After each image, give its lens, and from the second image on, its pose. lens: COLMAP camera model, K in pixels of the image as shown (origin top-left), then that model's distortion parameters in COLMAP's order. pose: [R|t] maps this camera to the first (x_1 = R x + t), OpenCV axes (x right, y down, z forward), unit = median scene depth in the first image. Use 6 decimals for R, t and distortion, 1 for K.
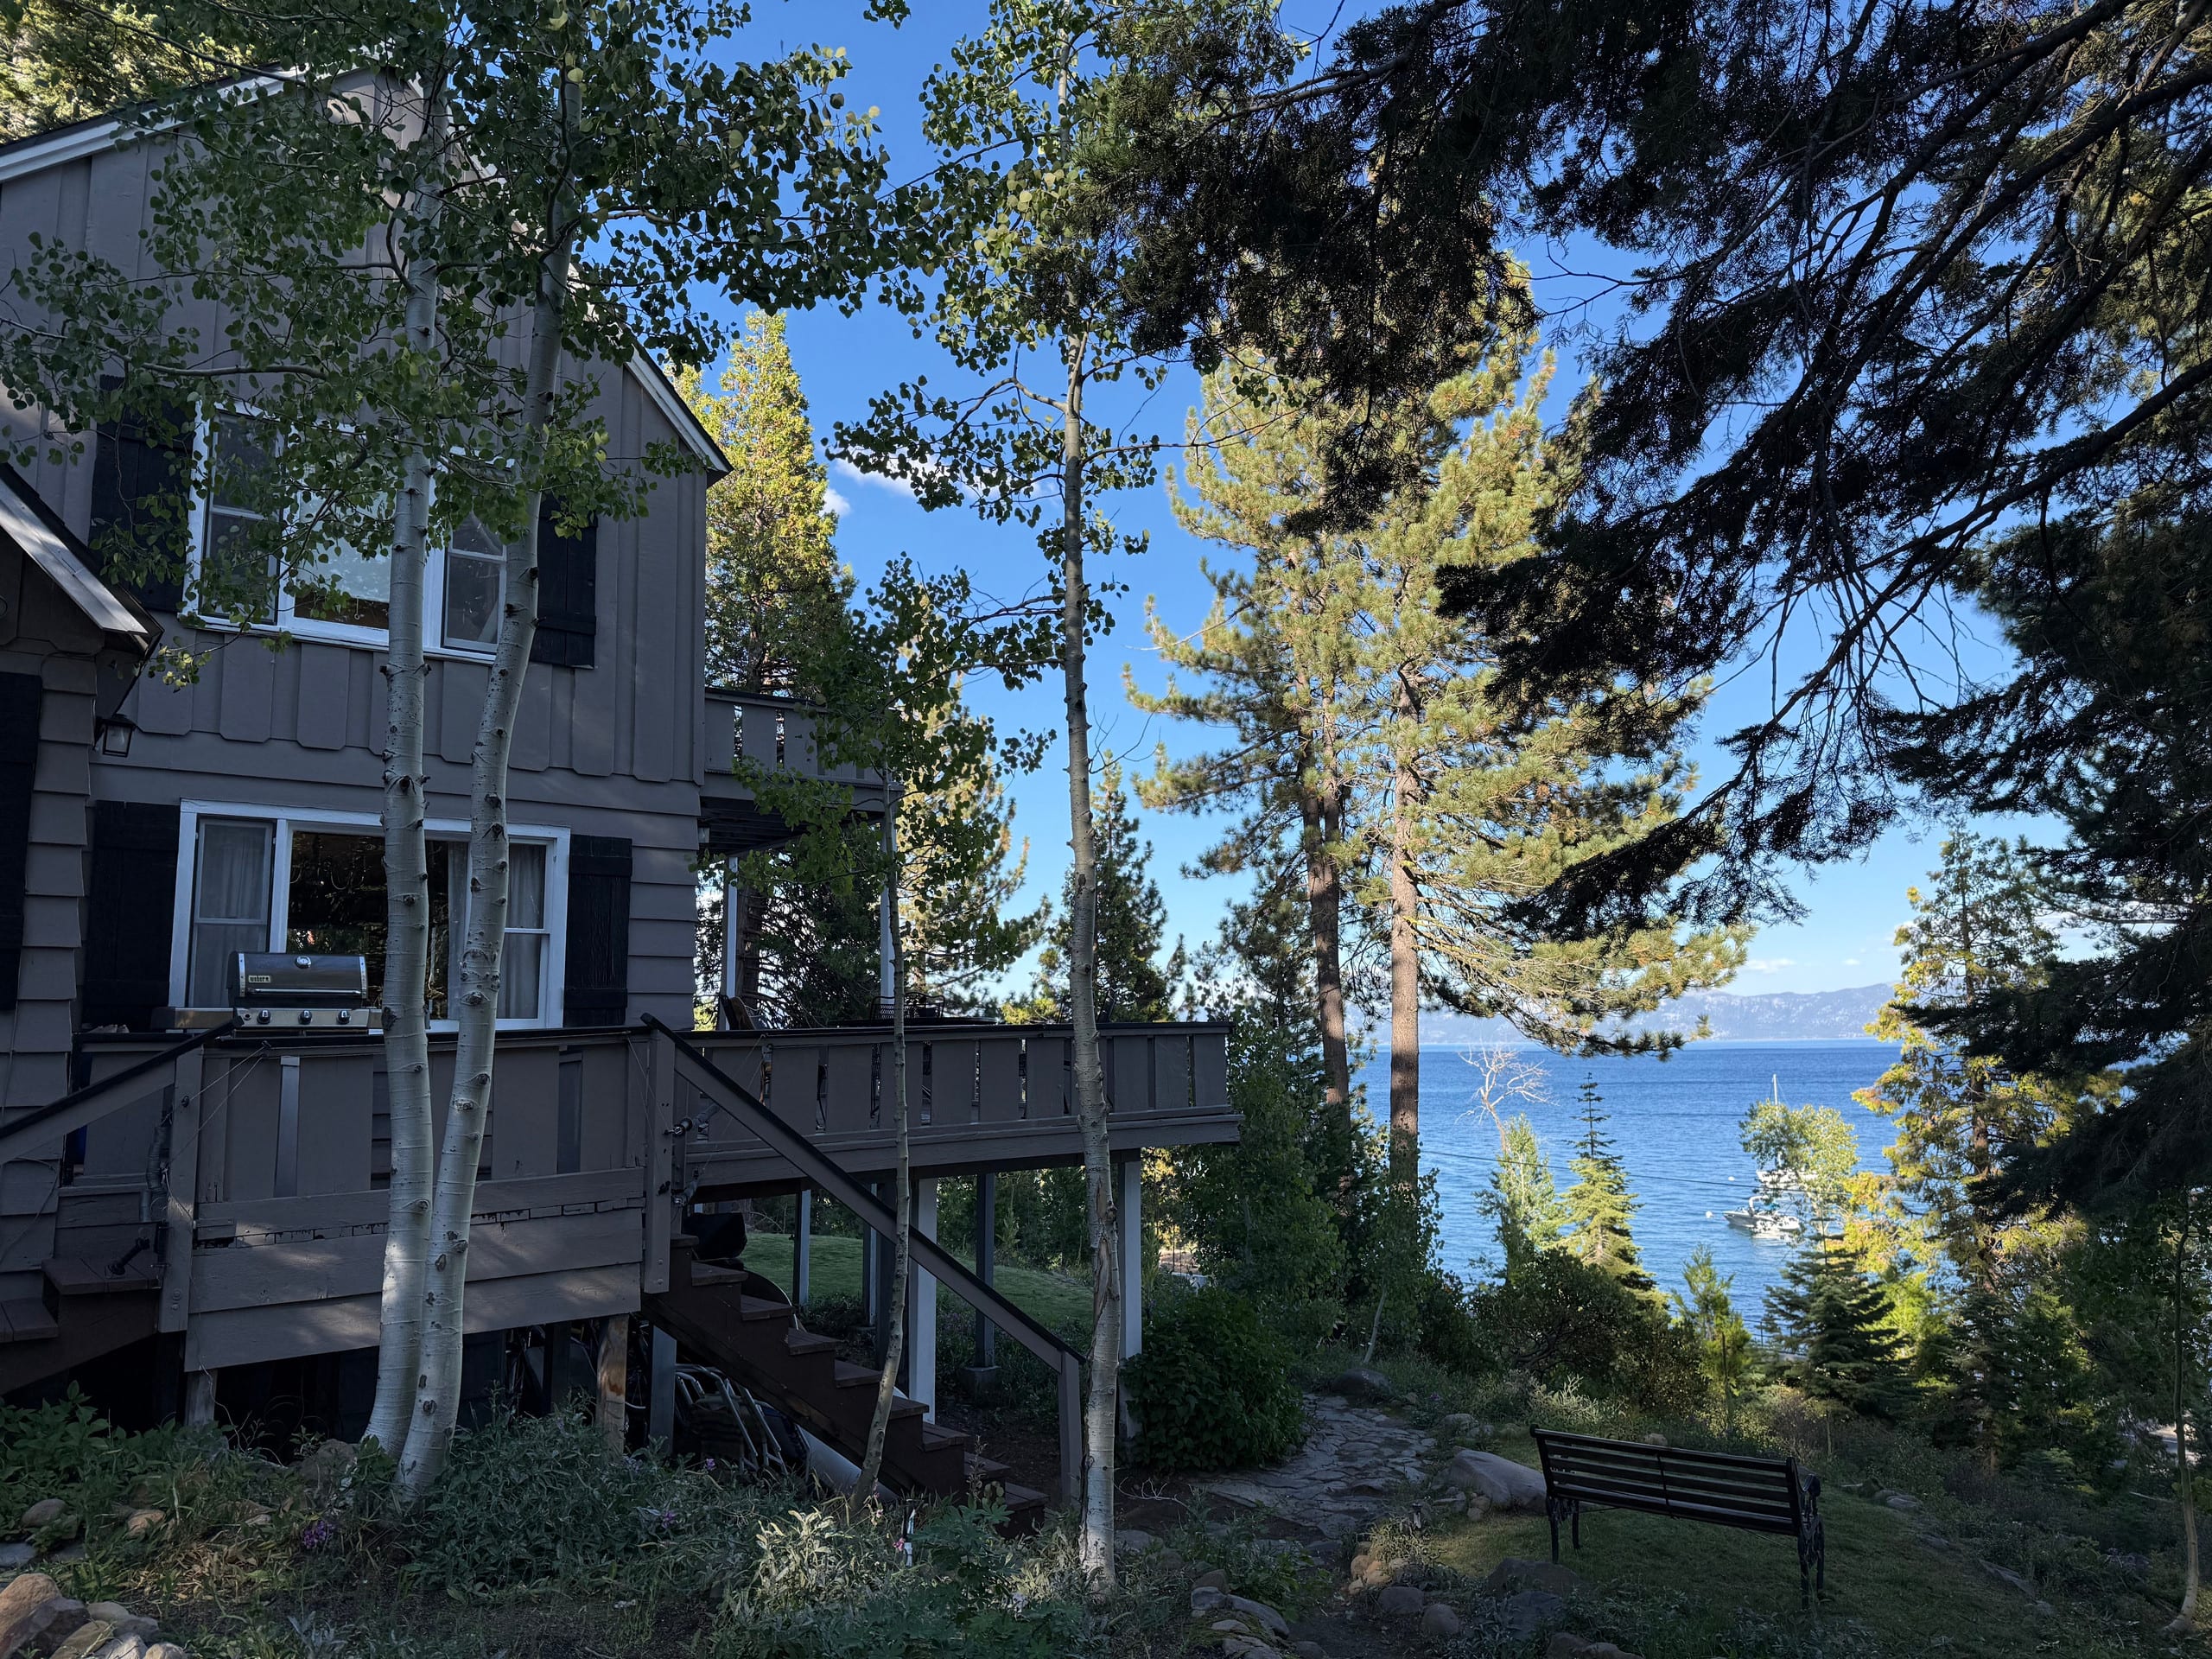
lens RADIAL K [[1532.4, 0, 1040.3], [0, 1532.4, 831.7], [0, 0, 1]] dist [0.008827, -0.022733]
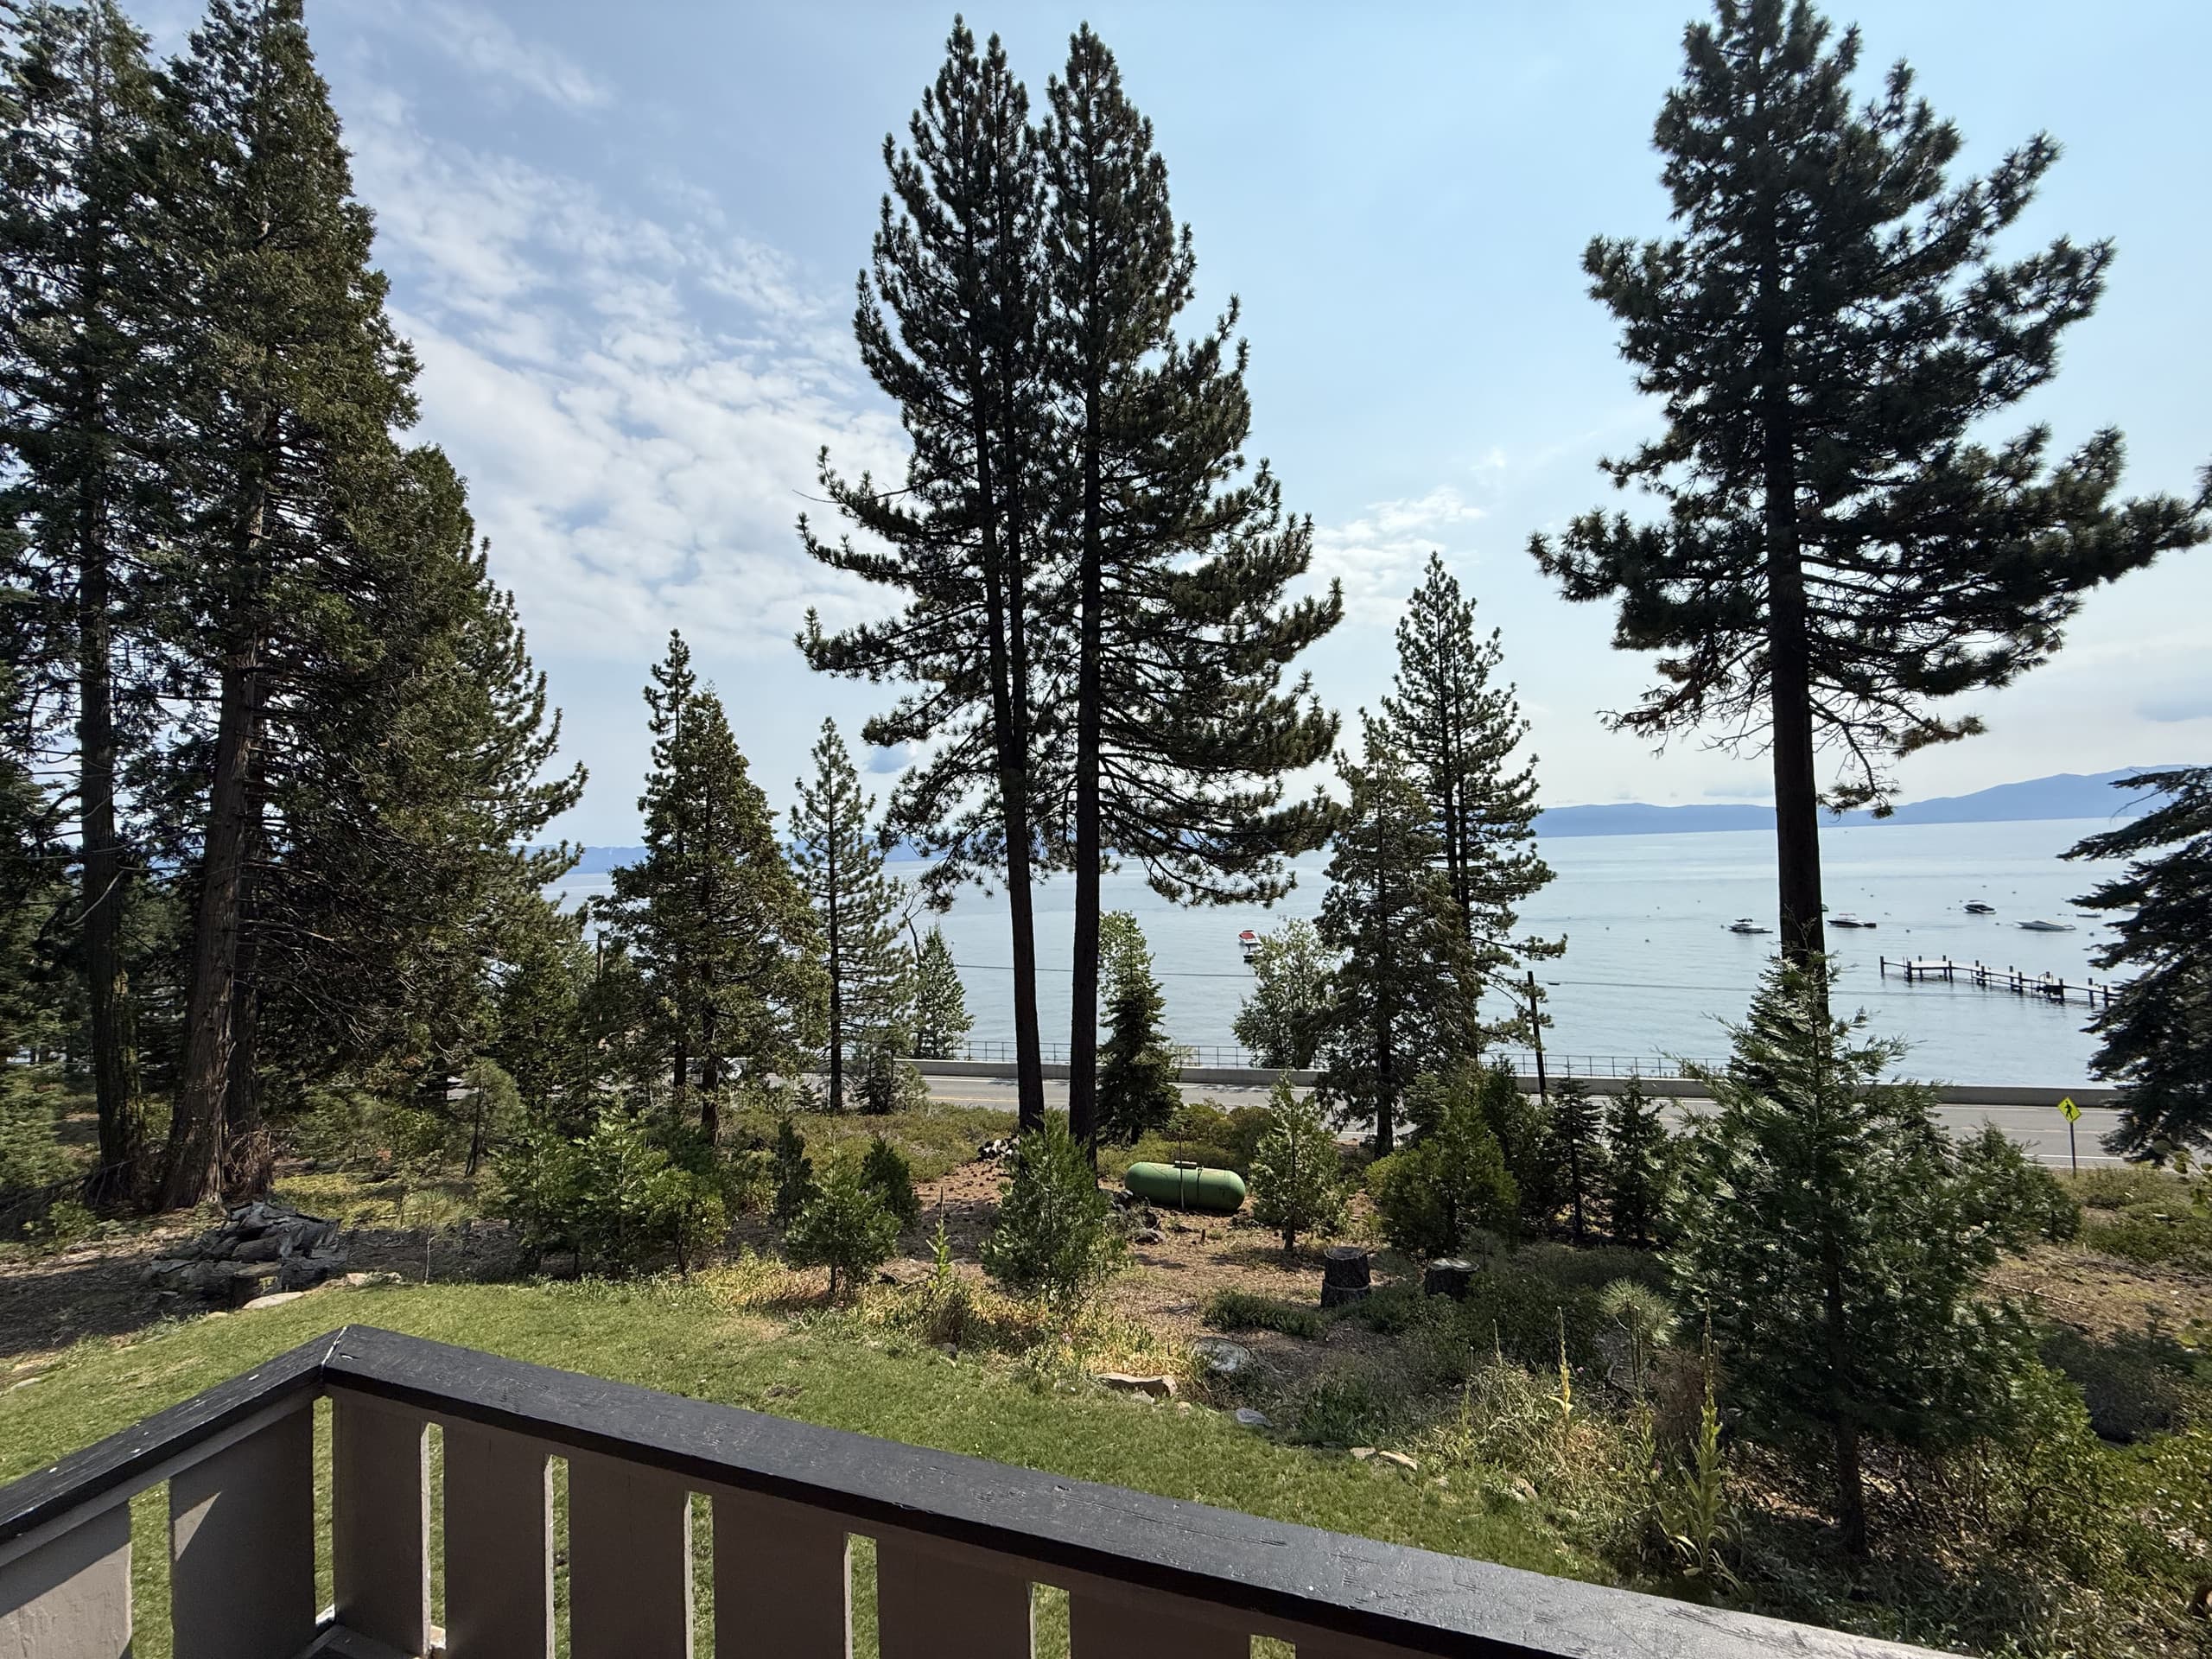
lens RADIAL K [[879.4, 0, 1098.0], [0, 879.4, 827.5], [0, 0, 1]] dist [0.000170, -0.000165]
pose [[0.812304, 0.005024, 0.583213, -0.120841], [-0.060567, 0.995283, 0.075785, 0.034569], [-0.580081, -0.096883, 0.808777, 0.465502]]
